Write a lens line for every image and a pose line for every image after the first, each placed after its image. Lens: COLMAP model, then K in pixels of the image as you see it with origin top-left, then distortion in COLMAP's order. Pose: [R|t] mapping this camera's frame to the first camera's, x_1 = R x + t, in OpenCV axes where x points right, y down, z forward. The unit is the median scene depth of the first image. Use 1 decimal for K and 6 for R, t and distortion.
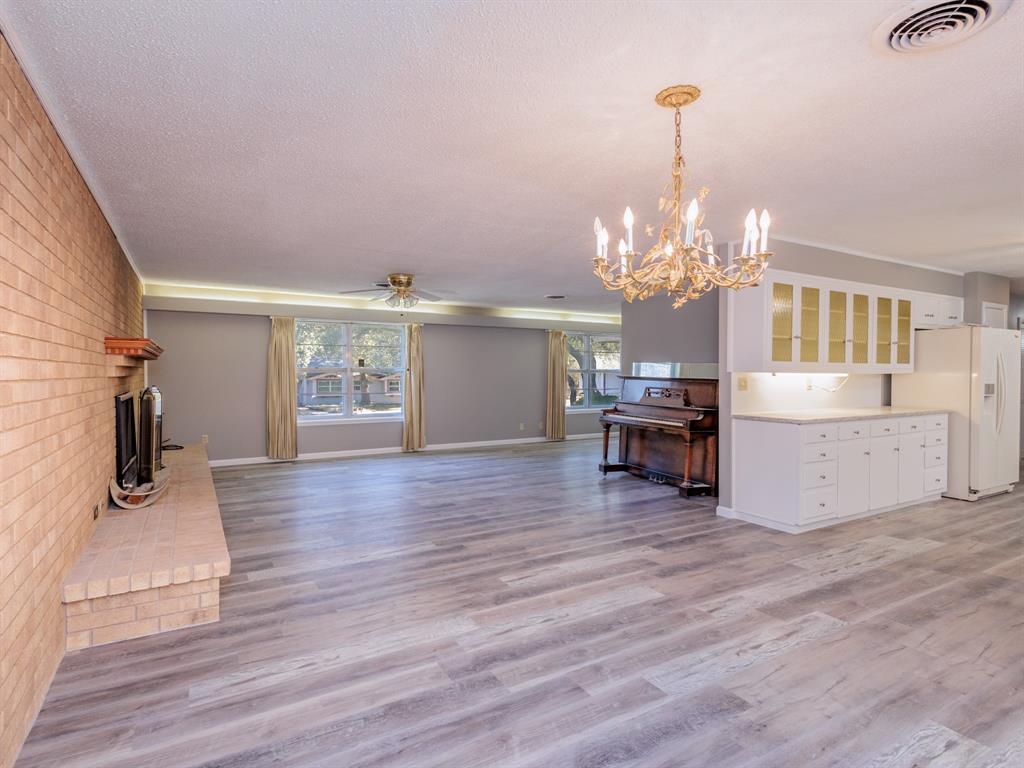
lens RADIAL K [[532.1, 0, 496.7], [0, 532.1, 375.8], [0, 0, 1]] dist [0.012388, -0.003809]
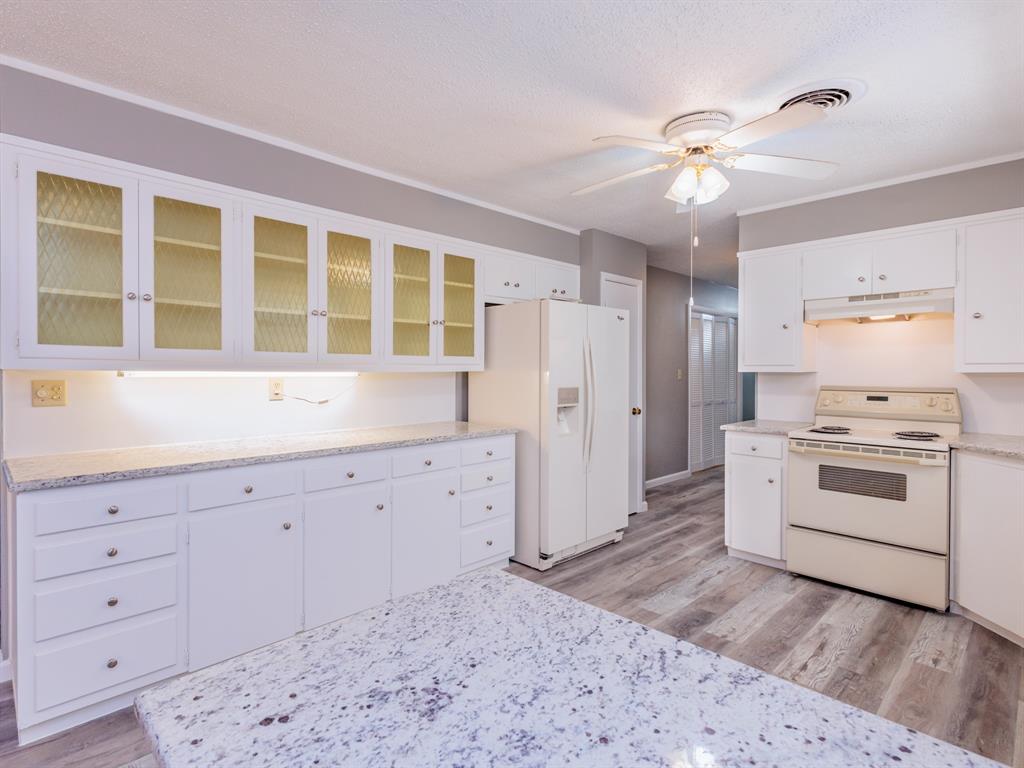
lens RADIAL K [[532.1, 0, 491.3], [0, 532.1, 371.9], [0, 0, 1]] dist [0.012388, -0.003809]
pose [[0.966908, -0.002049, 0.255116, 1.213647], [0.002671, 0.999994, -0.002092, -0.004358], [-0.255110, 0.002704, 0.966908, 0.718292]]
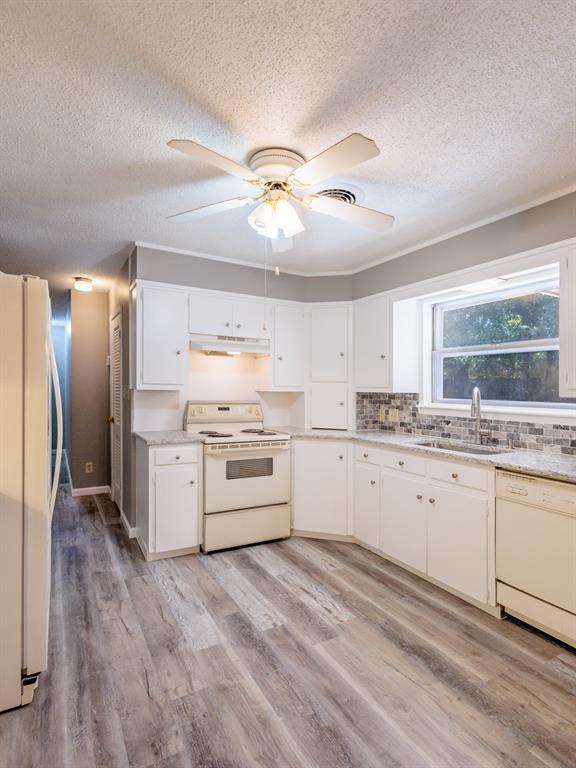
lens RADIAL K [[399.0, 0, 281.6], [0, 399.0, 403.8], [0, 0, 1]] dist [0.012388, -0.003809]
pose [[-0.015935, -0.036597, 0.999203, 1.065980], [-0.011127, 0.999275, 0.036422, -0.011502], [-0.999811, -0.010537, -0.016331, 1.513204]]
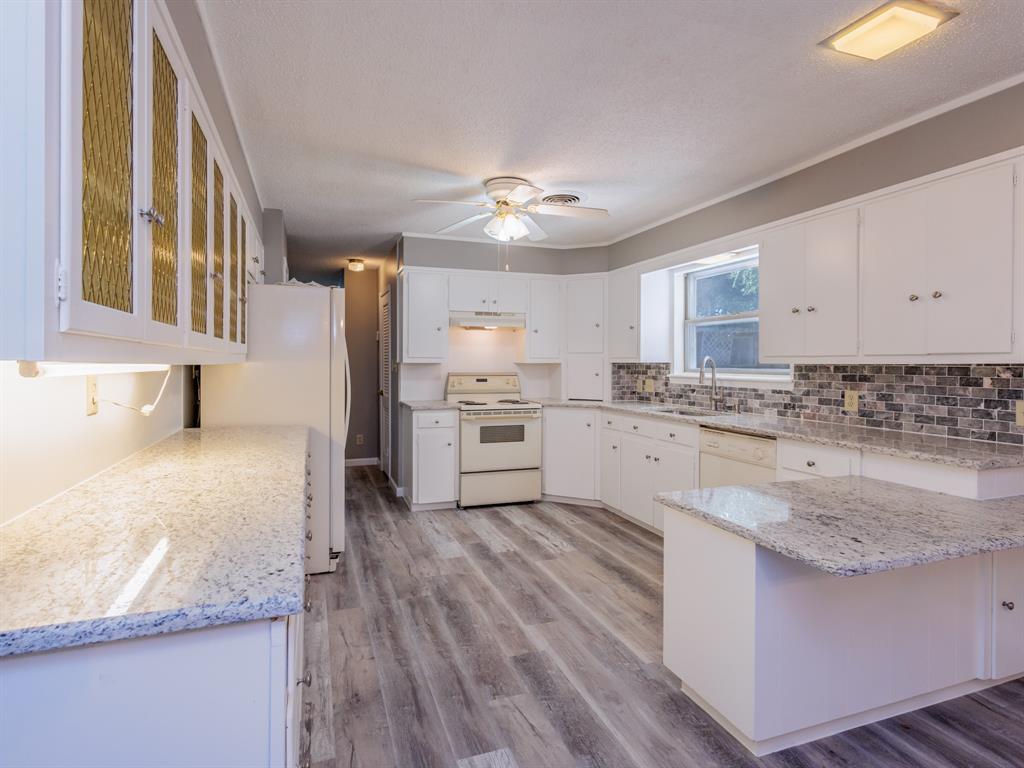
lens RADIAL K [[532.1, 0, 496.5], [0, 532.1, 365.2], [0, 0, 1]] dist [0.012388, -0.003809]
pose [[0.162877, -0.005724, 0.986630, 0.553398], [0.003198, 0.999981, 0.005274, -0.006628], [-0.986641, 0.002296, 0.162892, 1.325264]]
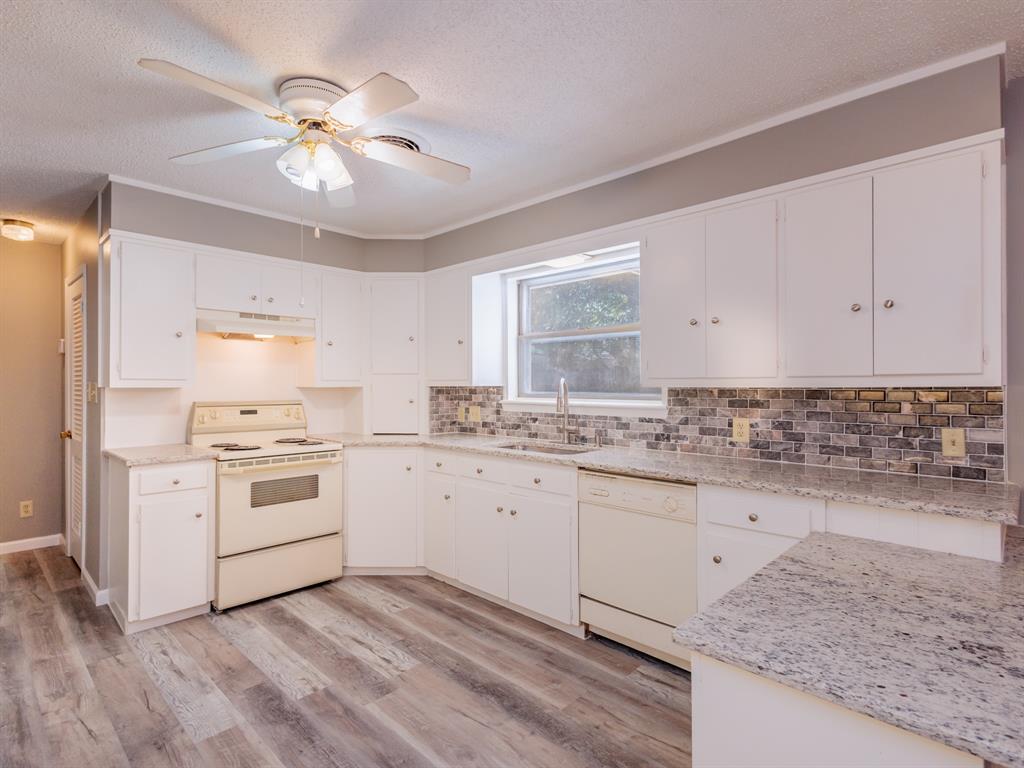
lens RADIAL K [[532.1, 0, 492.5], [0, 532.1, 380.7], [0, 0, 1]] dist [0.012388, -0.003809]
pose [[-0.280191, 0.007589, 0.959914, 0.982106], [0.005014, 0.999967, -0.006442, -0.008544], [-0.959931, 0.003008, -0.280220, 1.476209]]
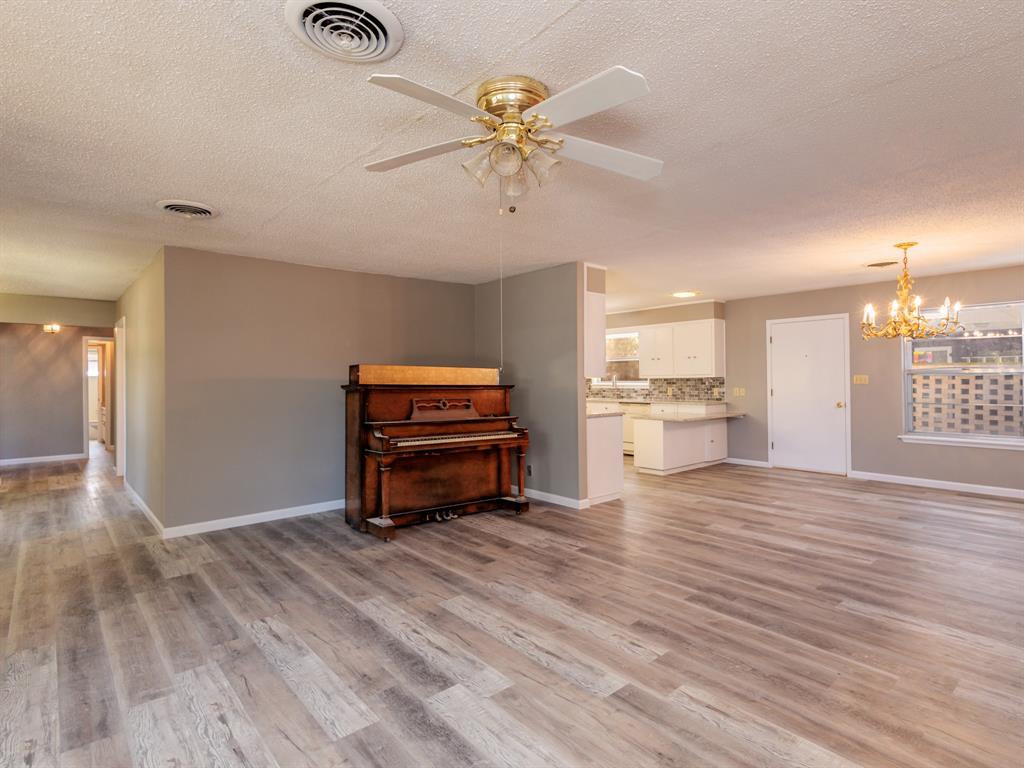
lens RADIAL K [[532.1, 0, 512.0], [0, 532.1, 370.0], [0, 0, 1]] dist [0.012388, -0.003809]
pose [[-0.212376, 0.018424, 0.977014, -1.113243], [0.014792, 0.999768, -0.015638, -0.013026], [-0.977076, 0.011131, -0.212600, 2.360986]]
